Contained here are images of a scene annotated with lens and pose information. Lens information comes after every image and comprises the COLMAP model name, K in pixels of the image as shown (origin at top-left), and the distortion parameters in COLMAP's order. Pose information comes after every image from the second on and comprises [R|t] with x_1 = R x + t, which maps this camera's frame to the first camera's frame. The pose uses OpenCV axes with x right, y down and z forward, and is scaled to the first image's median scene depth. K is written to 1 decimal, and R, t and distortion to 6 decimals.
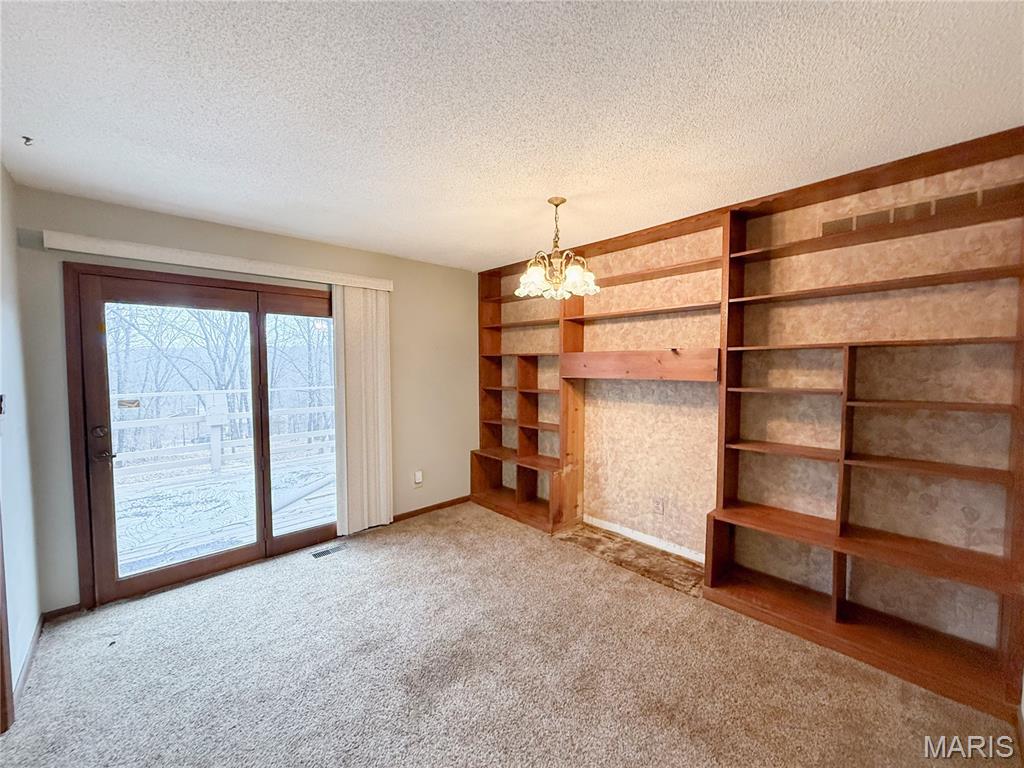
lens RADIAL K [[405.8, 0, 509.1], [0, 405.8, 384.7], [0, 0, 1]] dist [0.001658, -0.000165]
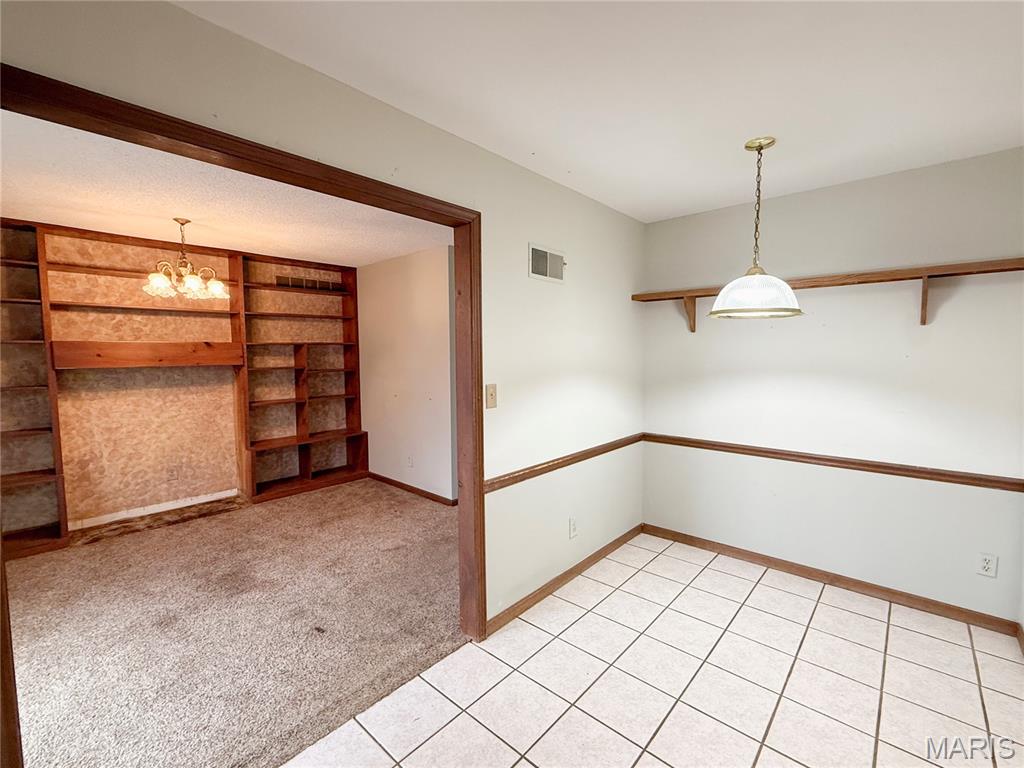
lens RADIAL K [[463.5, 0, 514.8], [0, 463.5, 385.3], [0, 0, 1]] dist [0.002587, 0.000768]
pose [[-0.096419, -0.069024, 0.992945, -1.098622], [0.056816, 0.995584, 0.074724, -0.002062], [-0.993718, 0.063620, -0.092071, 0.120463]]
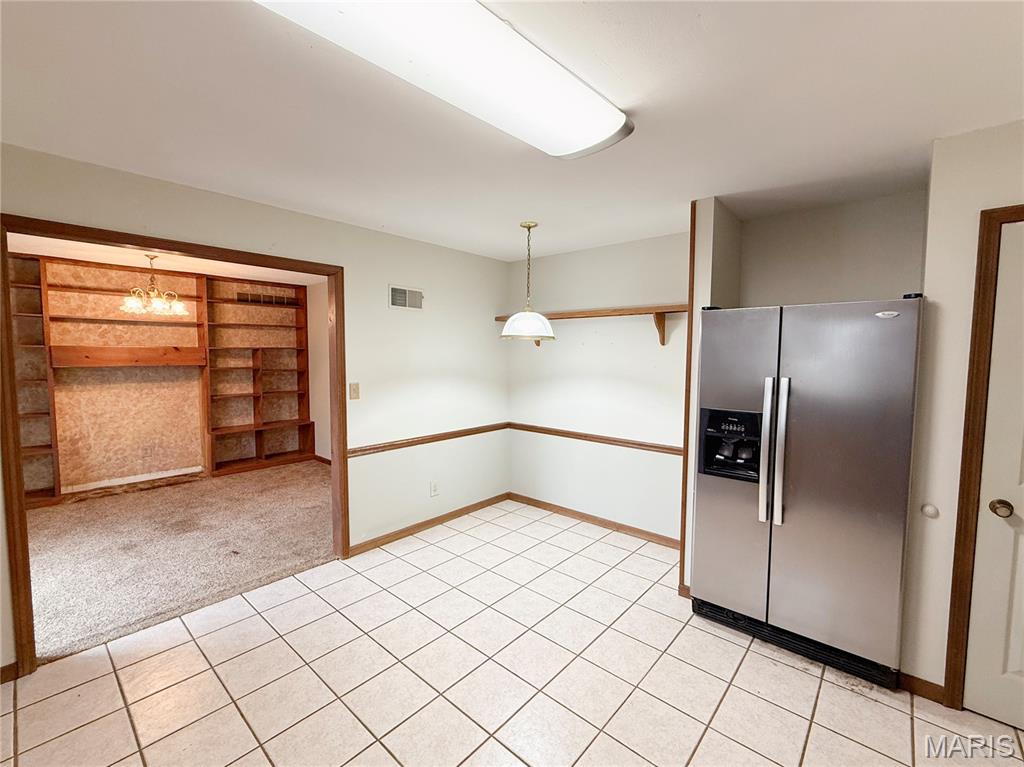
lens RADIAL K [[463.5, 0, 521.7], [0, 463.5, 384.6], [0, 0, 1]] dist [0.002587, 0.000768]
pose [[-0.103601, -0.067600, 0.992319, -1.490614], [0.043430, 0.996429, 0.072414, -0.007775], [-0.993670, 0.050599, -0.100295, -0.205643]]
